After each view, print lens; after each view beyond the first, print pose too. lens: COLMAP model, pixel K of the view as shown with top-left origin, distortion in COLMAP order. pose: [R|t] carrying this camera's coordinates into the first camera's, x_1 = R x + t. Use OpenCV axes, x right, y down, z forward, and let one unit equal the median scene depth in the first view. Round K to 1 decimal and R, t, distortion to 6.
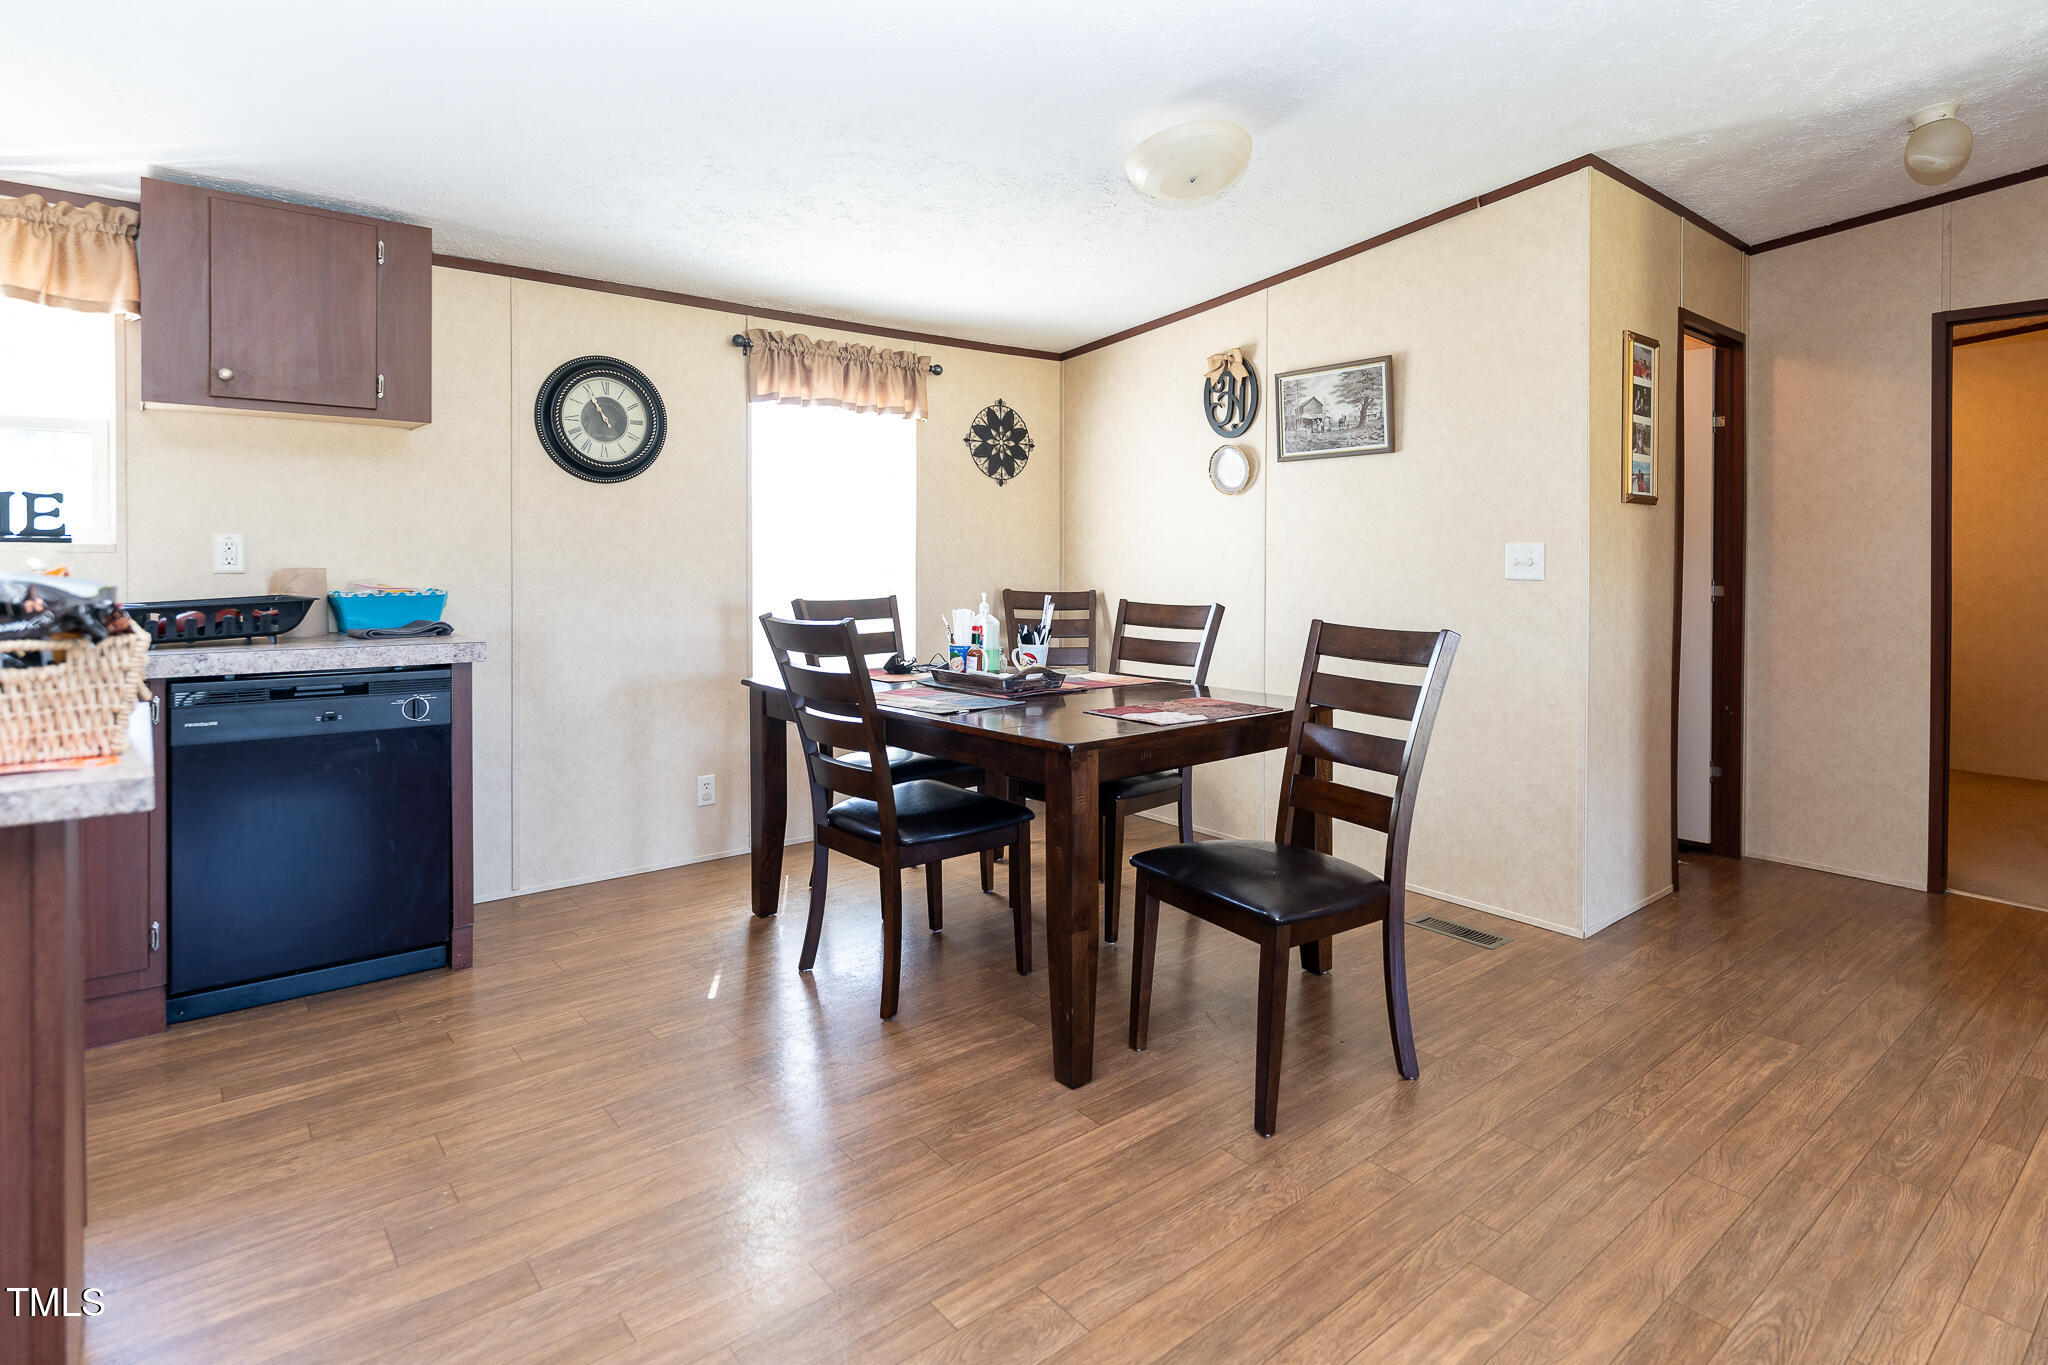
lens RADIAL K [[1009.4, 0, 1024.0], [0, 1009.4, 682.5], [0, 0, 1]] dist [0.024292, -0.016500]
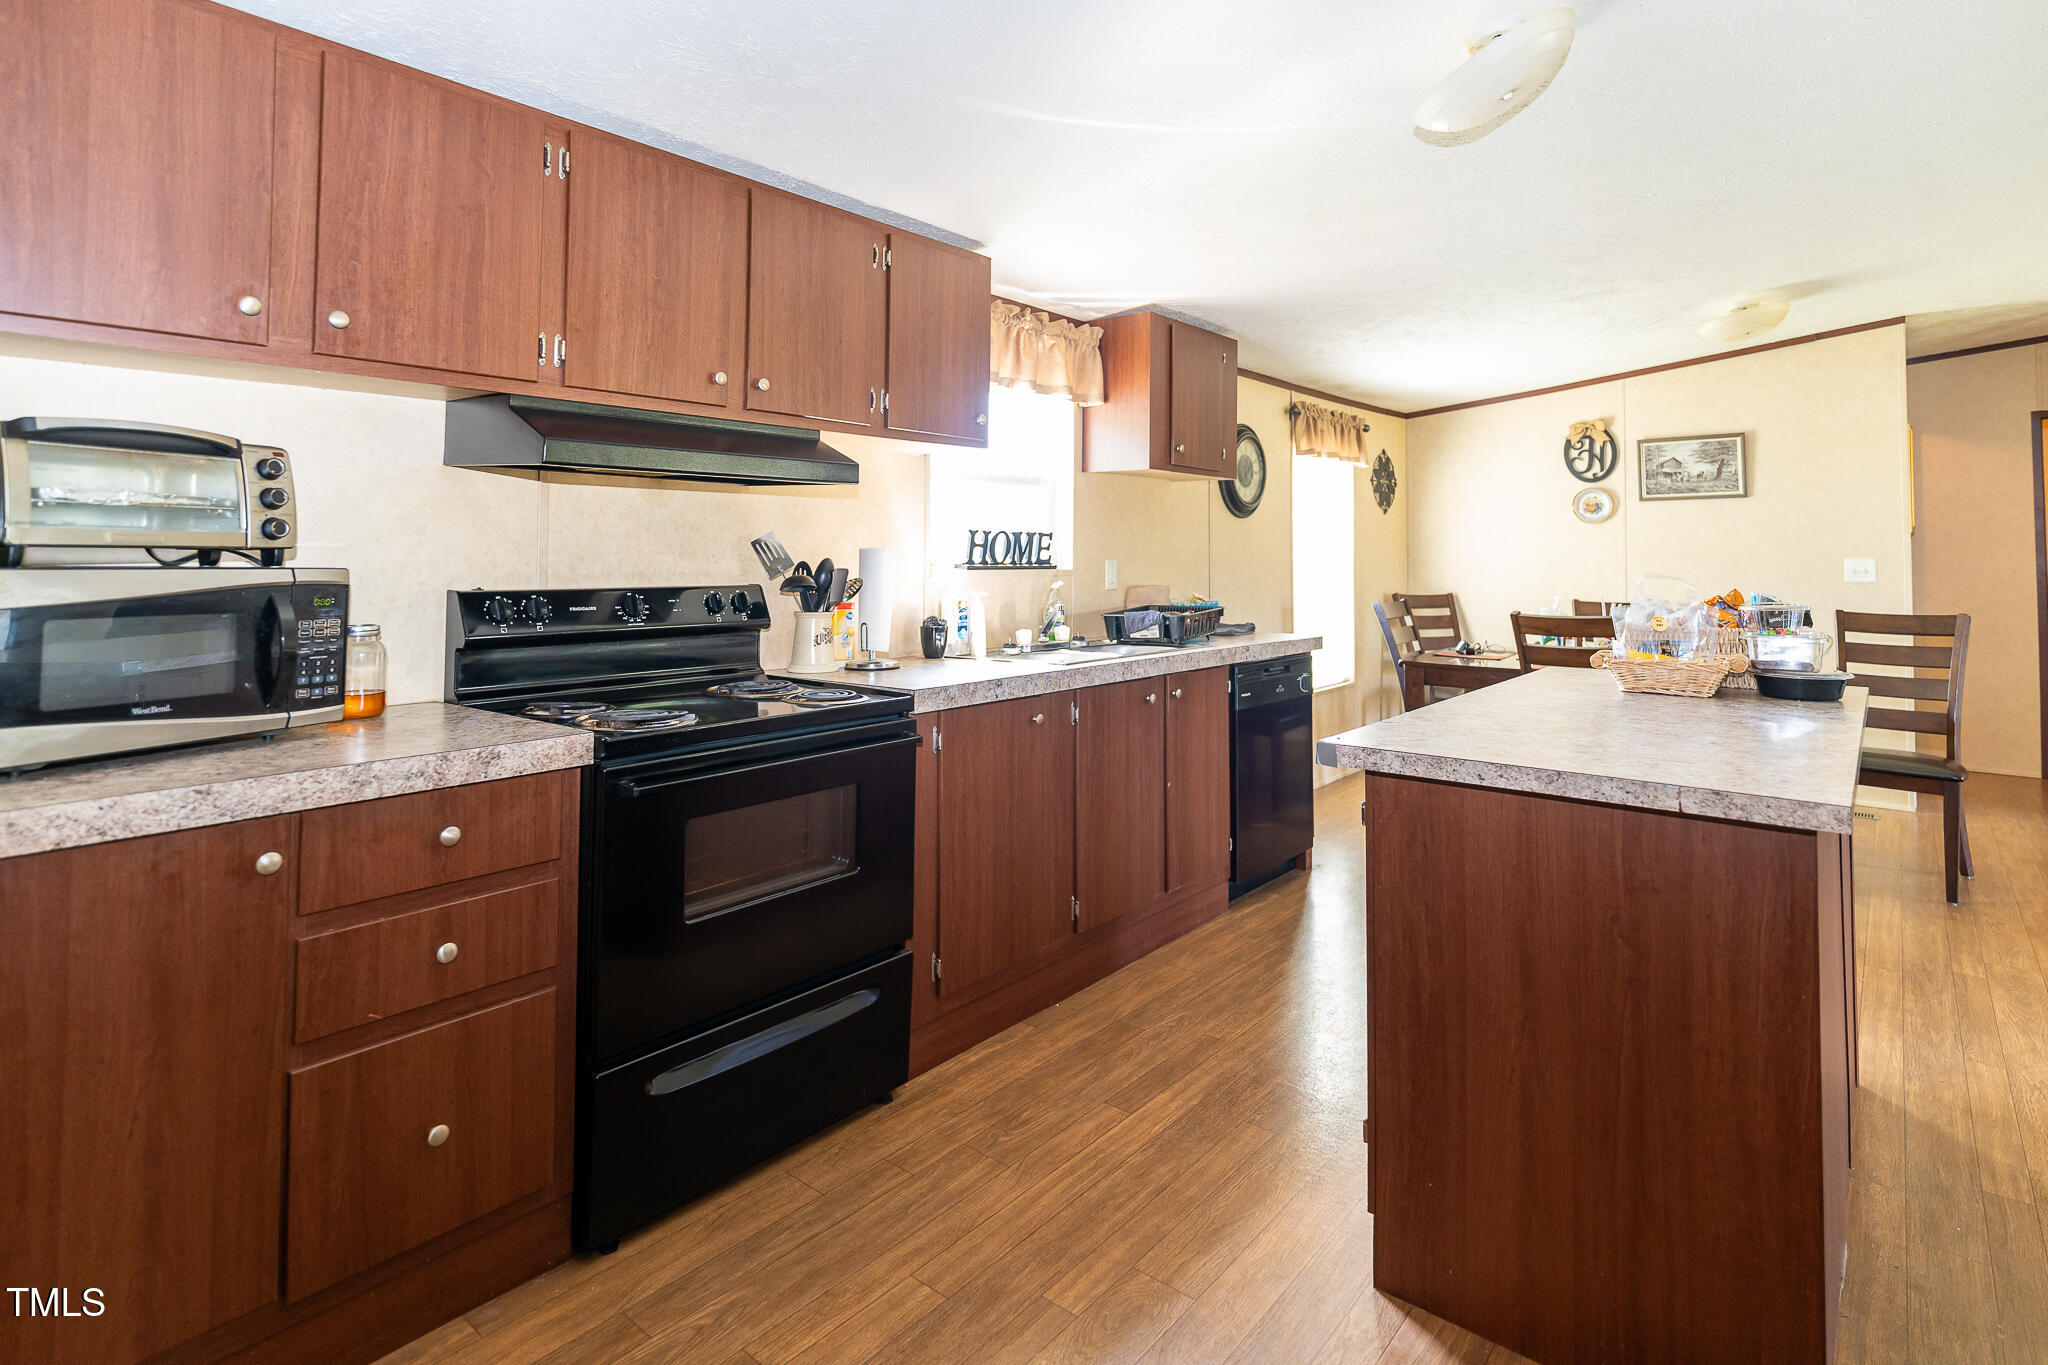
lens RADIAL K [[1042.9, 0, 1025.7], [0, 1042.9, 599.1], [0, 0, 1]] dist [-0.002086, -0.000030]
pose [[0.979853, -0.015899, 0.199086, -0.895962], [0.033600, 0.995741, -0.085850, 0.012601], [-0.196874, 0.090810, 0.976214, -0.234727]]
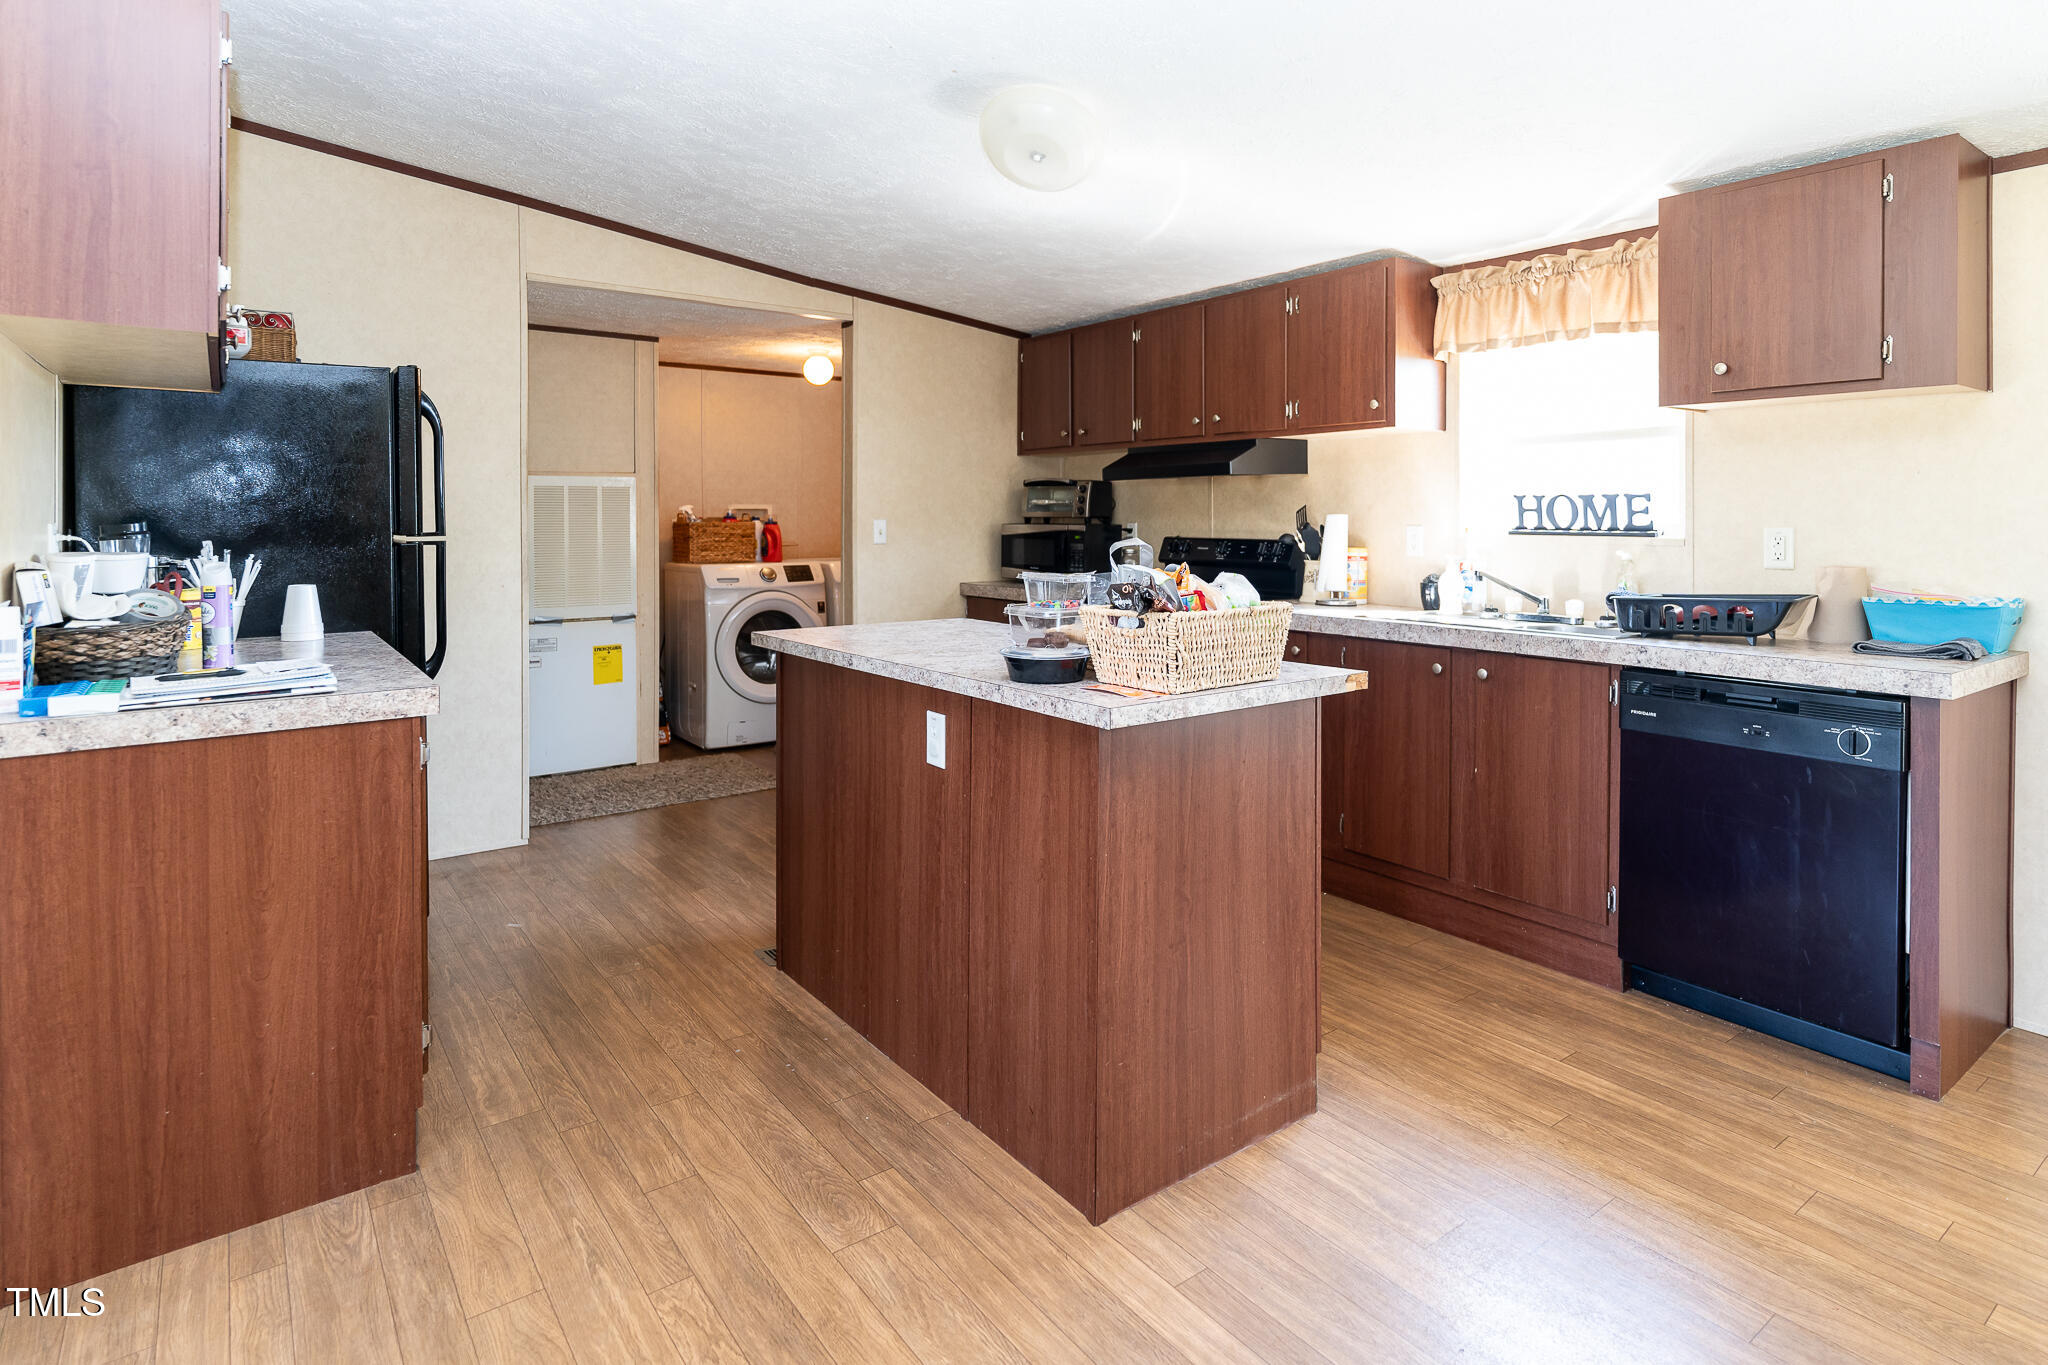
lens RADIAL K [[1067.8, 0, 1020.6], [0, 1067.8, 640.1], [0, 0, 1]] dist [-0.026419, 0.000175]
pose [[-0.038219, 0.099915, -0.994262, 0.184313], [-0.131712, 0.985804, 0.104128, -0.040269], [0.990551, 0.134935, -0.024517, 0.257821]]
